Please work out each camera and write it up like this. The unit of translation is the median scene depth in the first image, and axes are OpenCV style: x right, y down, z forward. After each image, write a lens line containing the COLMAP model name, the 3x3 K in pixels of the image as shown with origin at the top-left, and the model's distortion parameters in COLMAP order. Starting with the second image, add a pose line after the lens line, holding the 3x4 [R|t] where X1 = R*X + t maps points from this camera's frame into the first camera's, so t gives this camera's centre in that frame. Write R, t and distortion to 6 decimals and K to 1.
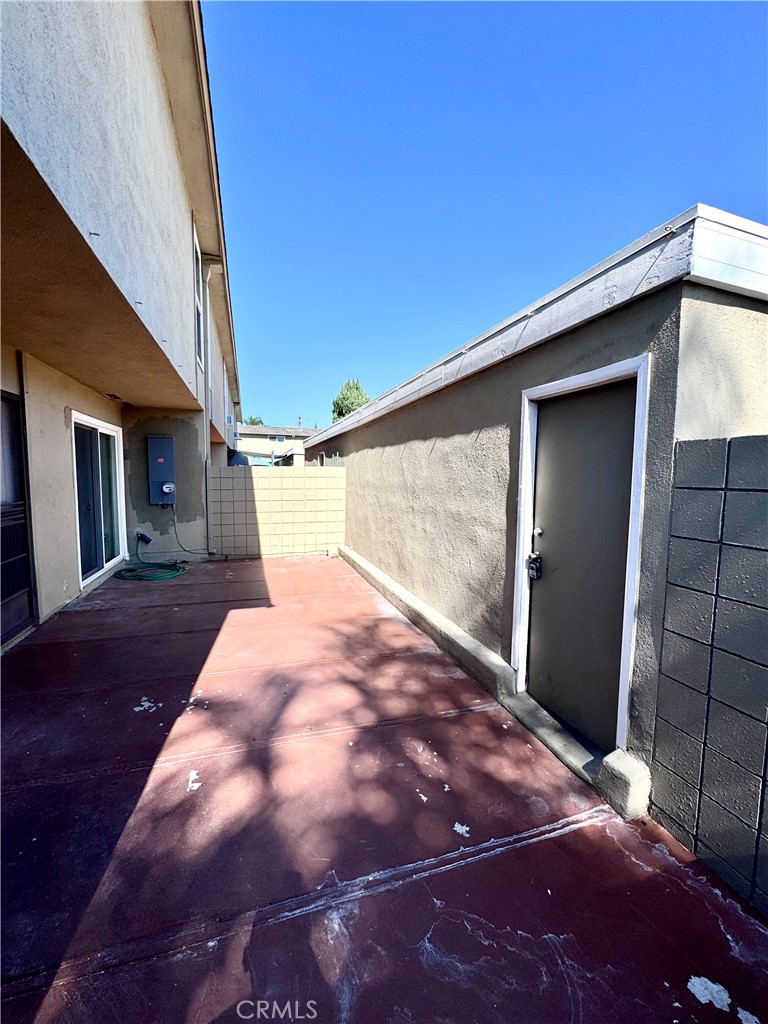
lens RADIAL K [[415.4, 0, 380.0], [0, 415.4, 511.5], [0, 0, 1]] dist [-0.002834, -0.000133]
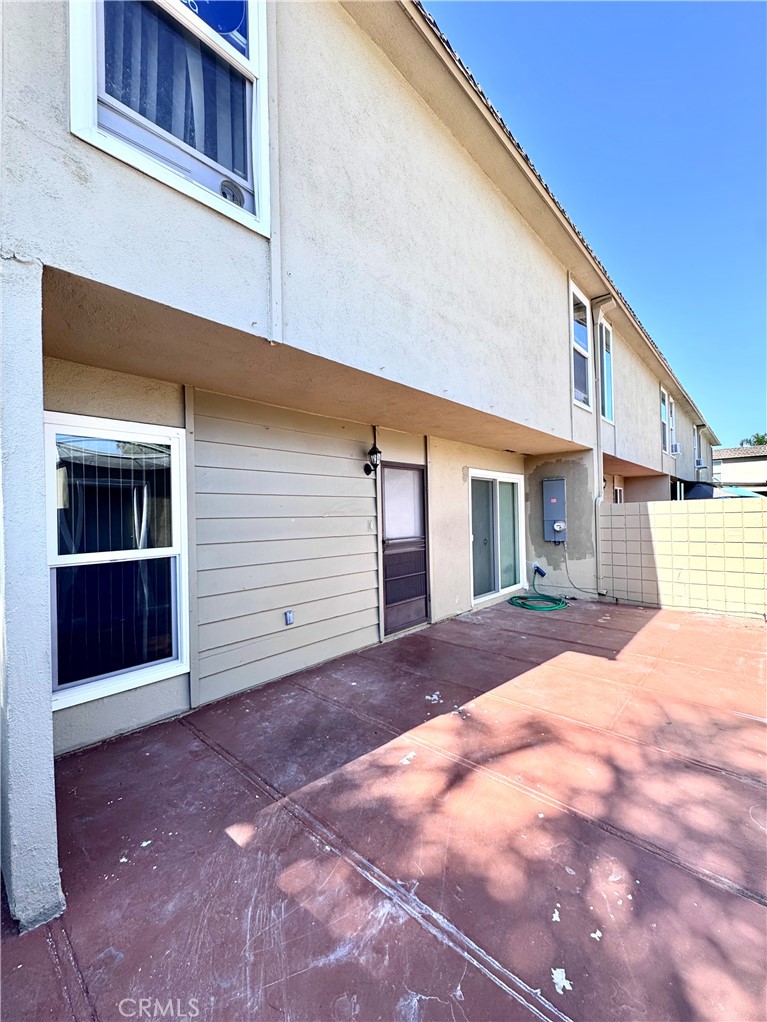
lens RADIAL K [[414.6, 0, 379.5], [0, 414.6, 510.5], [0, 0, 1]] dist [-0.002834, -0.000133]
pose [[0.490969, -0.029435, -0.870679, 0.343657], [-0.049042, 0.996910, -0.061357, -0.015615], [0.869795, 0.072824, 0.488009, 0.131468]]
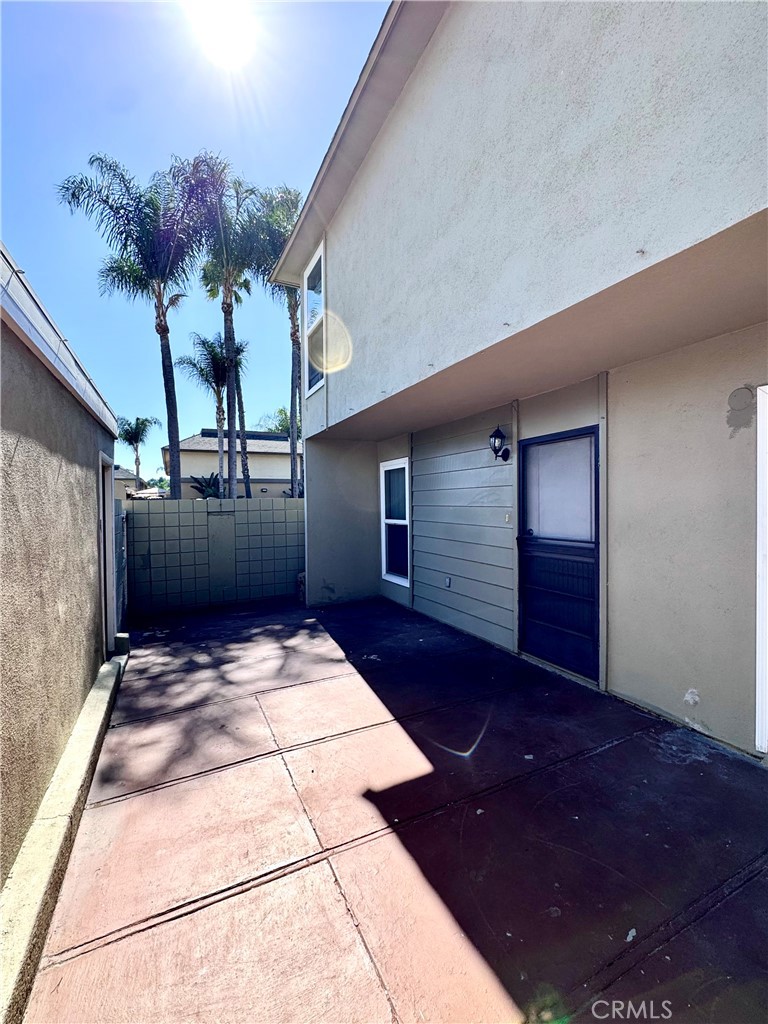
lens RADIAL K [[434.3, 0, 384.0], [0, 434.3, 512.0], [0, 0, 1]] dist [-0.000073, 0.000005]
pose [[-0.989321, 0.008195, -0.145525, -0.263233], [-0.007412, 0.994298, 0.106381, -0.182637], [0.145567, 0.106324, -0.983619, 1.817781]]
